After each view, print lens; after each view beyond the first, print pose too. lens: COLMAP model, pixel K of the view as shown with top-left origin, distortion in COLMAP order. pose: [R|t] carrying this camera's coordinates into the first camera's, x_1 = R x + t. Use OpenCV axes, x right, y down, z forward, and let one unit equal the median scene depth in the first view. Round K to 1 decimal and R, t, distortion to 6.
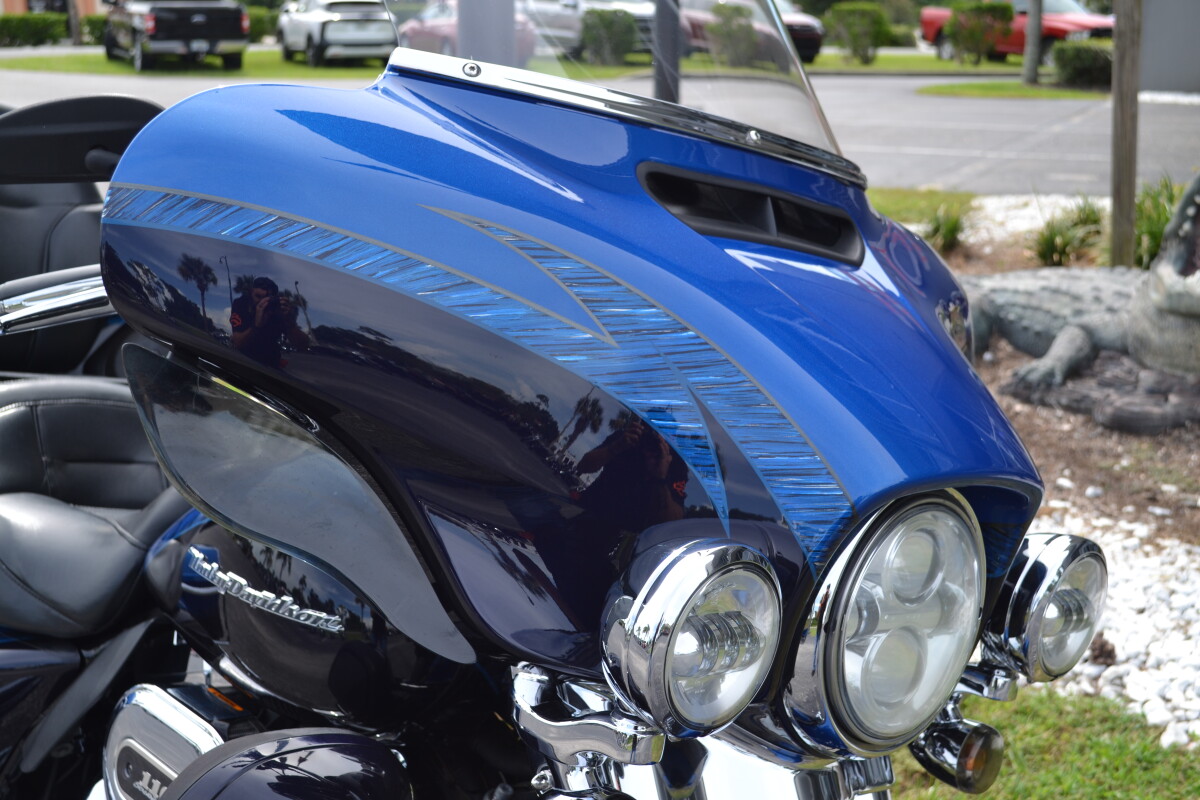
lens RADIAL K [[1489.3, 0, 600.9], [0, 1489.3, 401.7], [0, 0, 1]] dist [-0.067857, 0.000000]
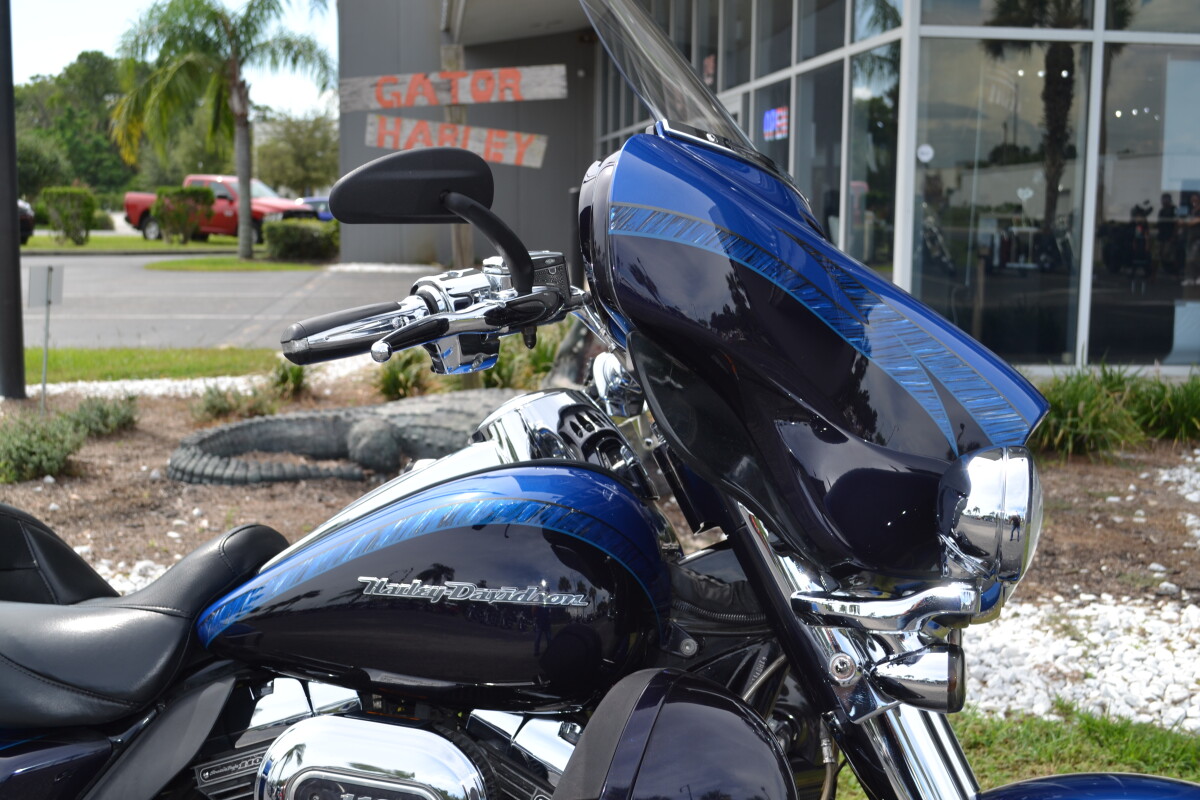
lens RADIAL K [[1387.9, 0, 594.9], [0, 1387.9, 397.2], [0, 0, 1]] dist [-0.028046, 0.000000]
pose [[0.852379, -0.062563, 0.519169, -0.122771], [0.122547, 0.989069, -0.082010, 0.013632], [-0.508363, 0.133526, 0.850728, 0.005586]]
